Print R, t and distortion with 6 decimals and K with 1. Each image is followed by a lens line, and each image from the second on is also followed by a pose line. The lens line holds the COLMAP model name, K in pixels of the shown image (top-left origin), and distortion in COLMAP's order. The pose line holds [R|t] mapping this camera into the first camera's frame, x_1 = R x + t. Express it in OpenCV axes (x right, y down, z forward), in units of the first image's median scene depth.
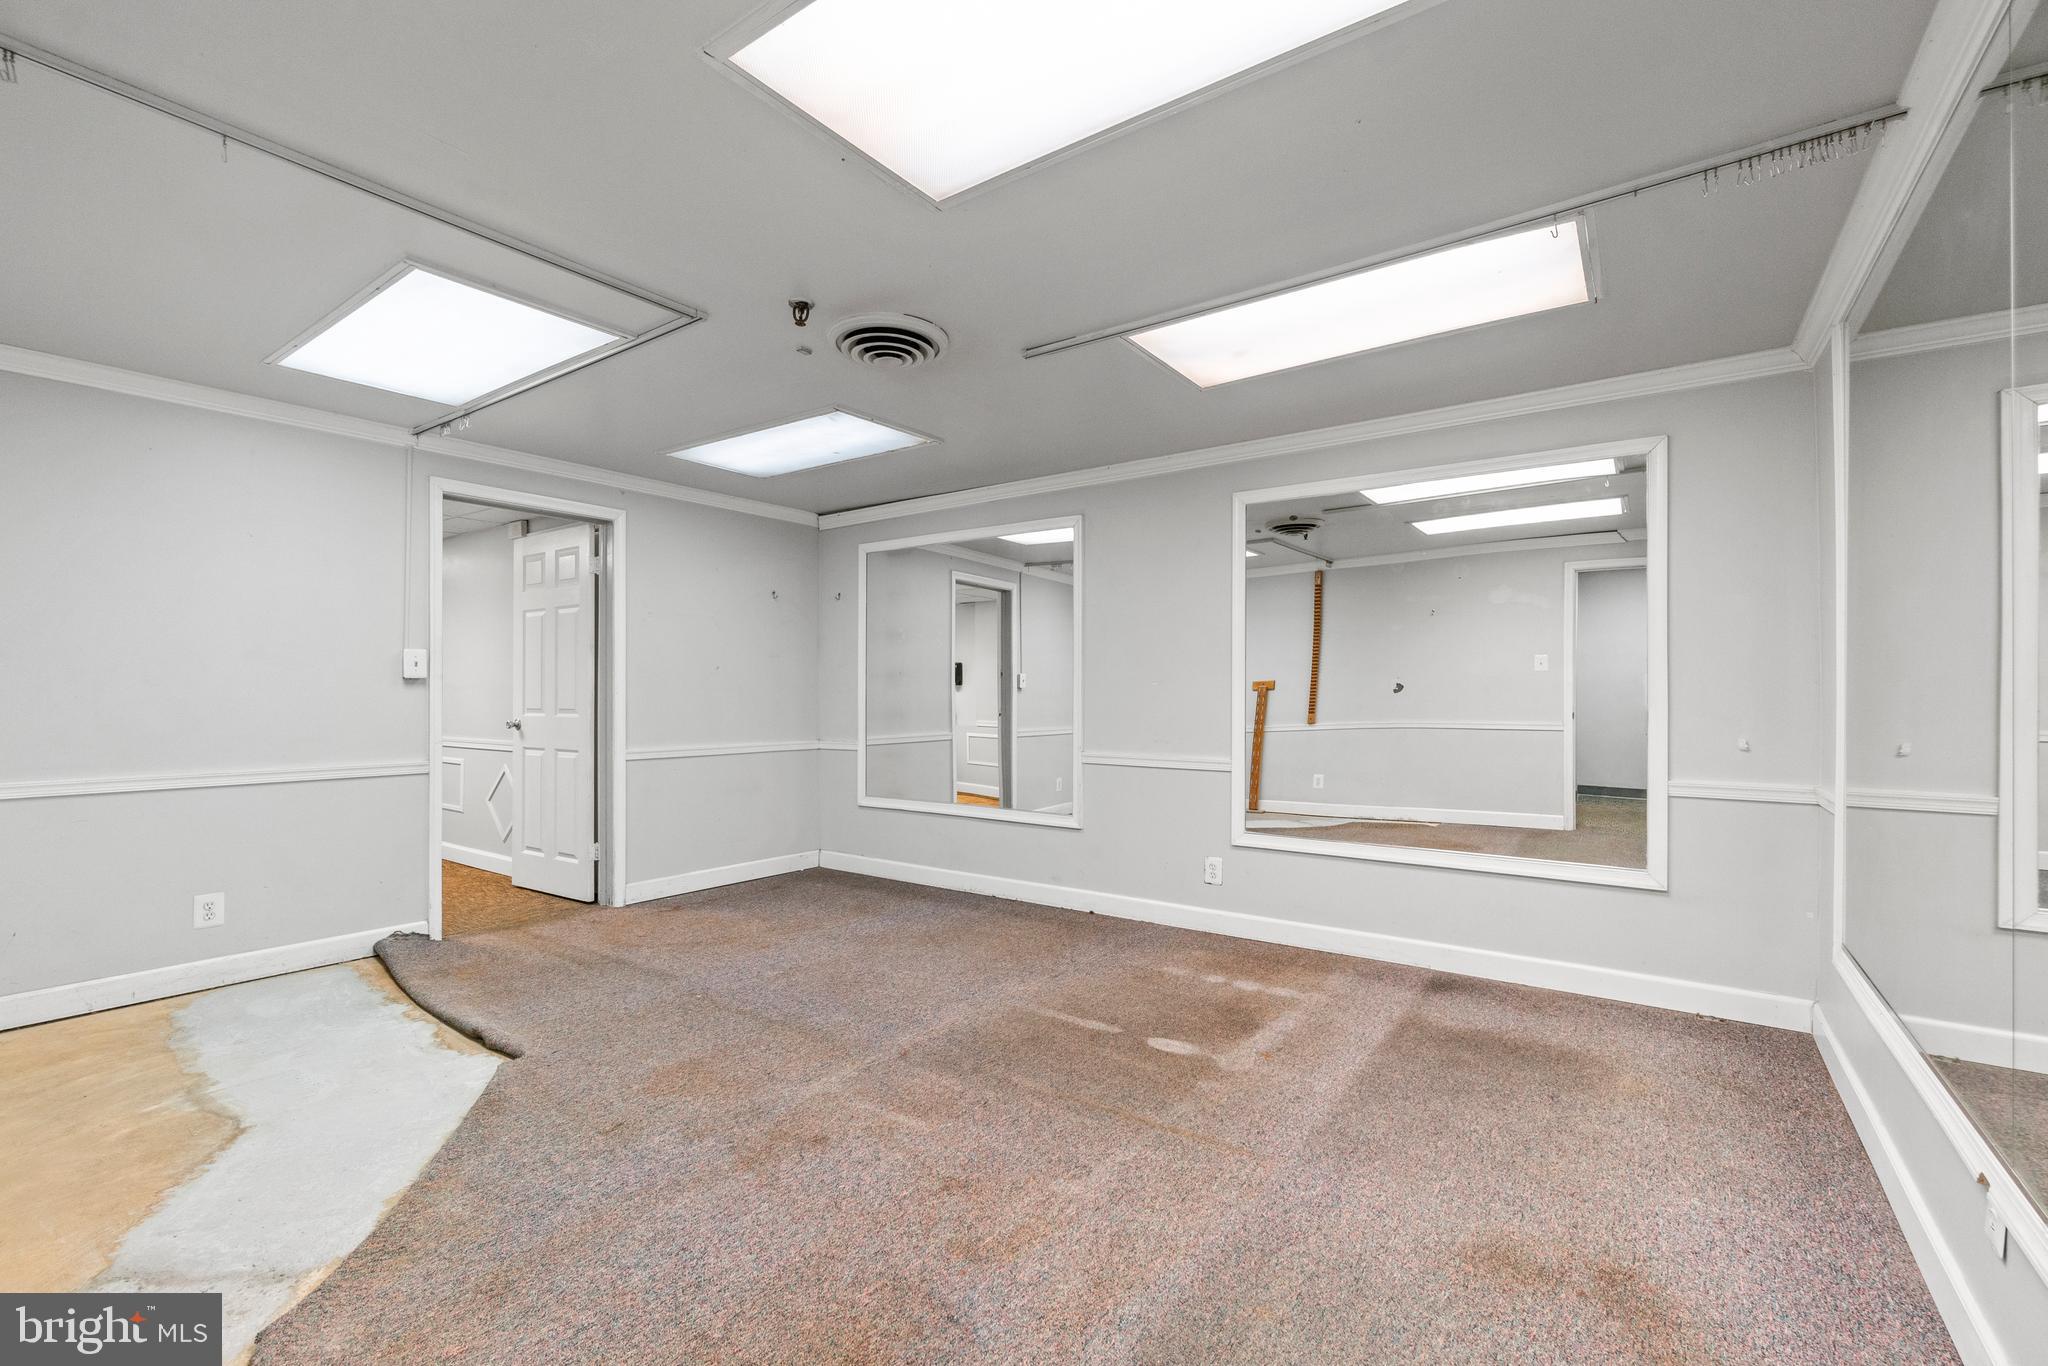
lens RADIAL K [[900.3, 0, 1003.7], [0, 900.3, 684.6], [0, 0, 1]] dist [-0.004312, -0.001284]
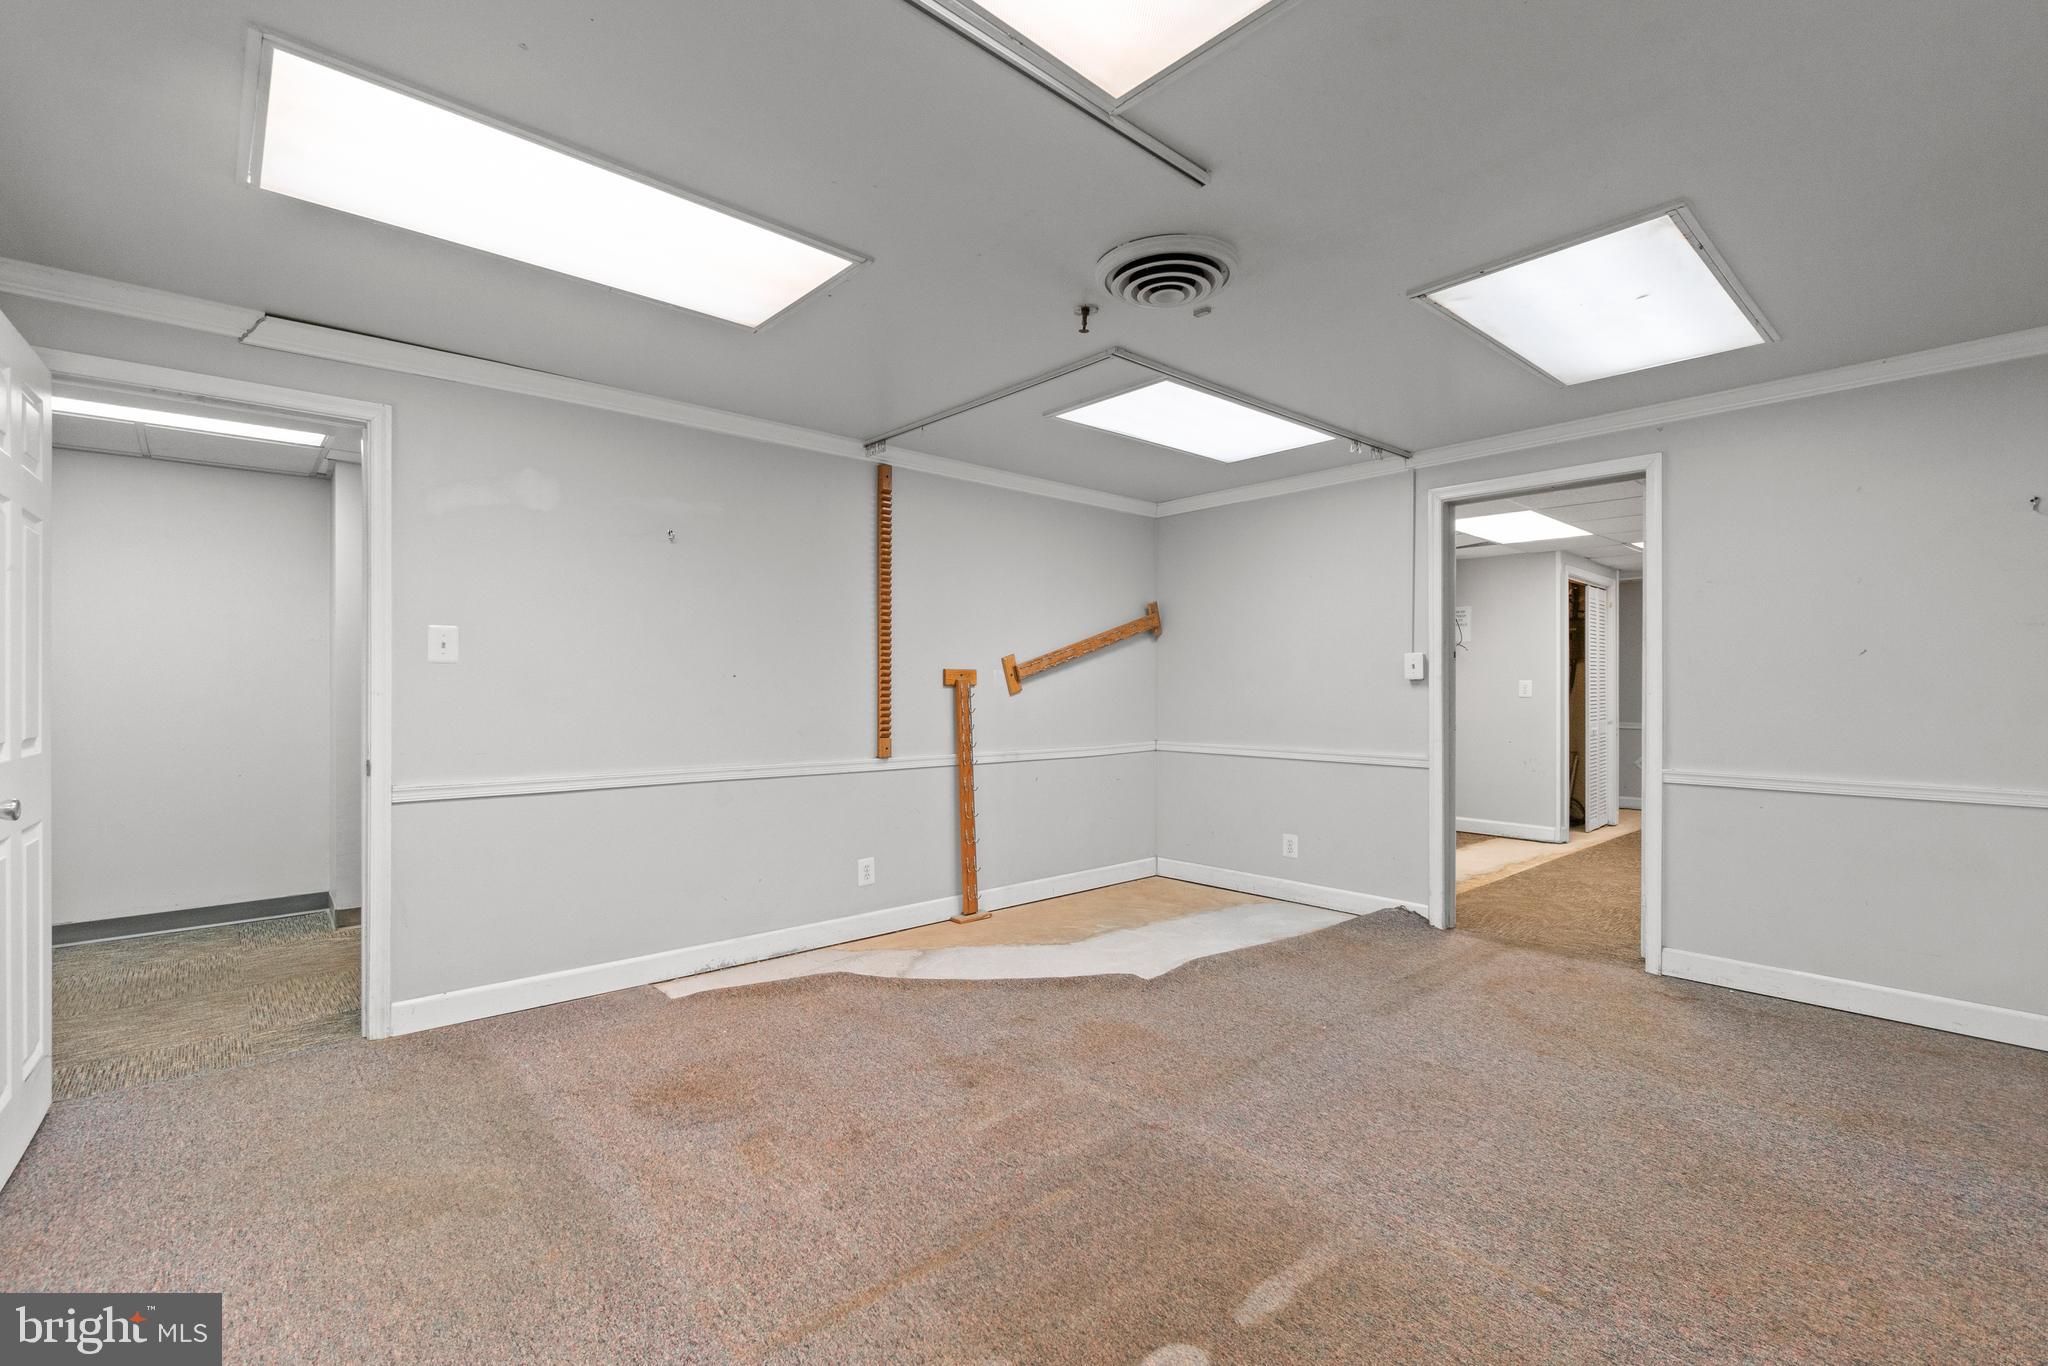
lens RADIAL K [[900.3, 0, 1009.6], [0, 900.3, 696.0], [0, 0, 1]] dist [-0.004312, -0.001284]
pose [[-0.211092, 0.004608, -0.977455, 0.734856], [0.007351, 0.999968, 0.003126, 0.007025], [0.977438, -0.006526, -0.211120, 1.053778]]
